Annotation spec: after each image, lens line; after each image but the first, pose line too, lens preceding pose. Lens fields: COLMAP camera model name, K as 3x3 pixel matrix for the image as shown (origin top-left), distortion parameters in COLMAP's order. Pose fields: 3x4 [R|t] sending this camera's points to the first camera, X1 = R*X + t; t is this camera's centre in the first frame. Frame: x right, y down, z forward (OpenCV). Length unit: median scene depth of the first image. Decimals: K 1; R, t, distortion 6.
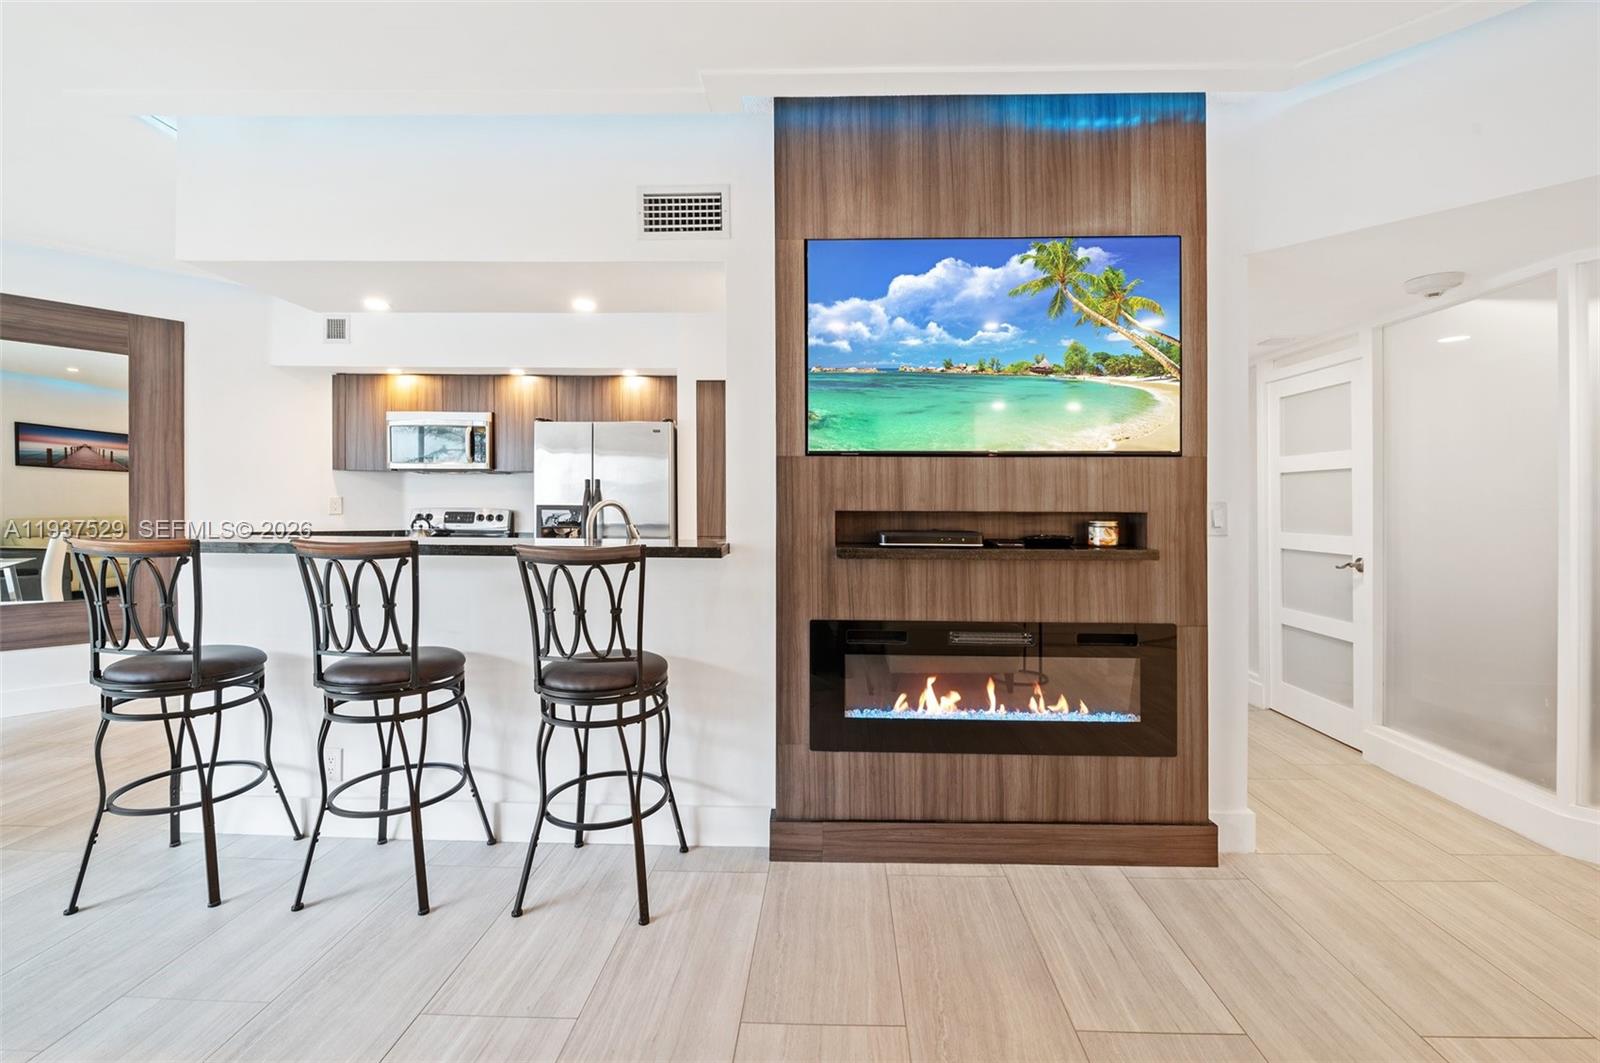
lens RADIAL K [[642.1, 0, 803.7], [0, 642.1, 508.6], [0, 0, 1]] dist [-0.000620, 0.000124]
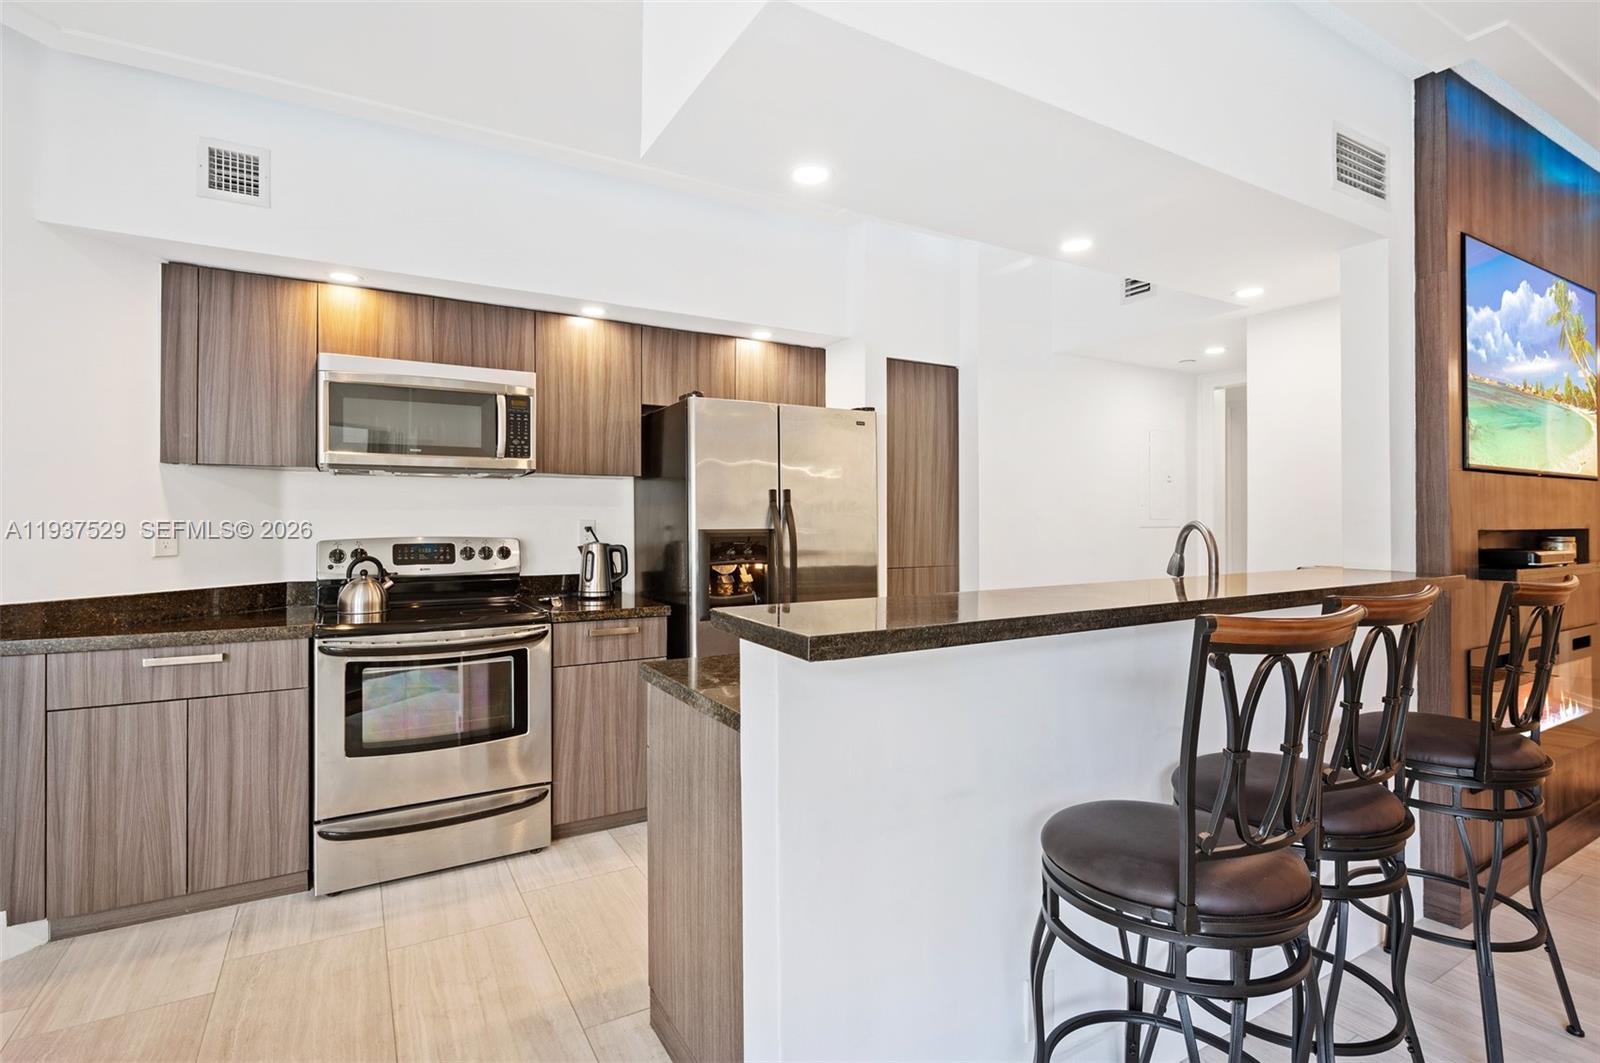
lens RADIAL K [[737.8, 0, 796.1], [0, 737.8, 504.2], [0, 0, 1]] dist [-0.005140, -0.000493]
pose [[0.846667, -0.004199, 0.532107, -0.721441], [0.013061, 0.999832, -0.012892, -0.020434], [-0.531963, 0.017865, 0.846579, 0.340453]]
